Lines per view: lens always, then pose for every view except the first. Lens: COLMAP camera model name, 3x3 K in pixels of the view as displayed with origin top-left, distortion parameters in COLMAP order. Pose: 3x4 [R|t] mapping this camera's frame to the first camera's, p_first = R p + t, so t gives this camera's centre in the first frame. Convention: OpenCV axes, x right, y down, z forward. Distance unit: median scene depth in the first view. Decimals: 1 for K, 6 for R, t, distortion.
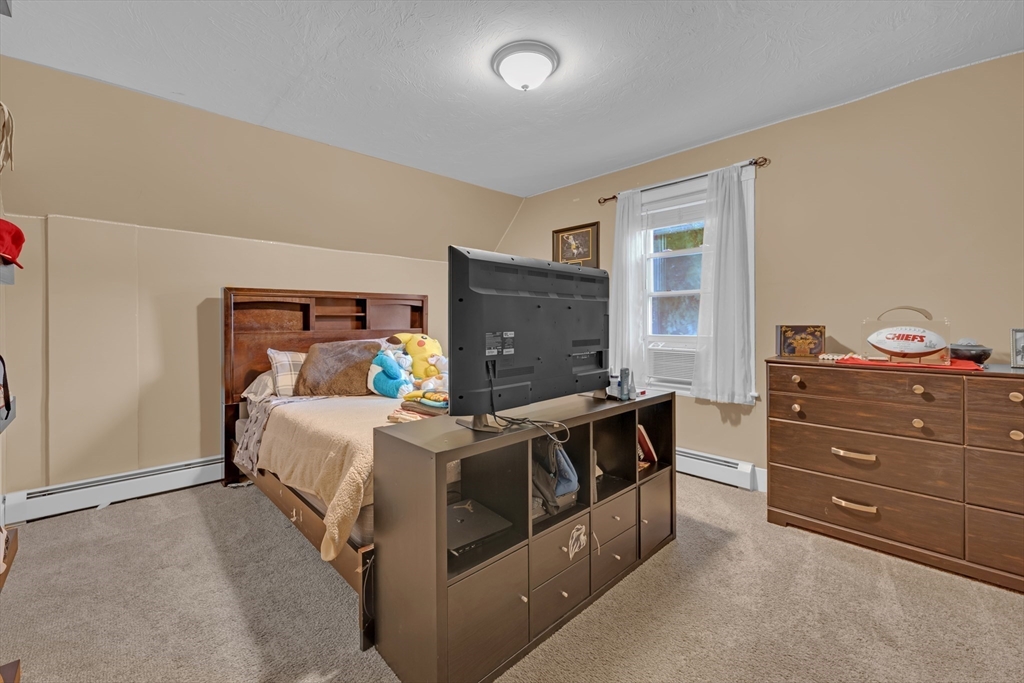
lens RADIAL K [[414.9, 0, 517.3], [0, 414.9, 342.5], [0, 0, 1]] dist [0.002427, 0.000544]
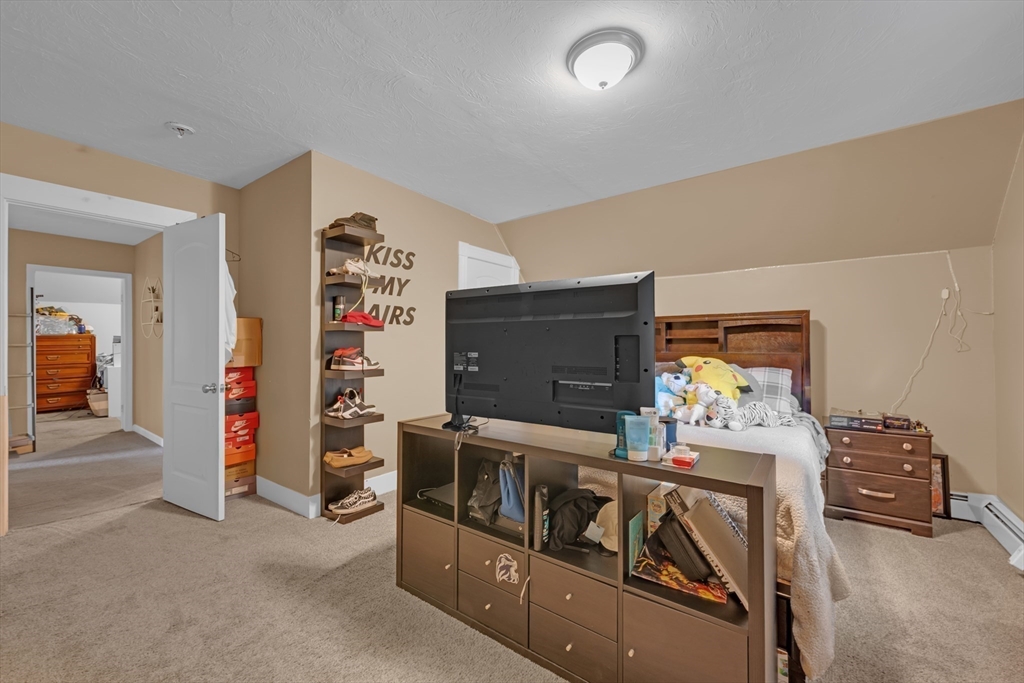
lens RADIAL K [[414.9, 0, 517.3], [0, 414.9, 342.5], [0, 0, 1]] dist [0.002427, 0.000544]
pose [[0.182165, -0.001249, -0.983267, 1.141365], [-0.050786, 0.998652, -0.010678, -0.046532], [0.981956, 0.051882, 0.181856, 0.846598]]
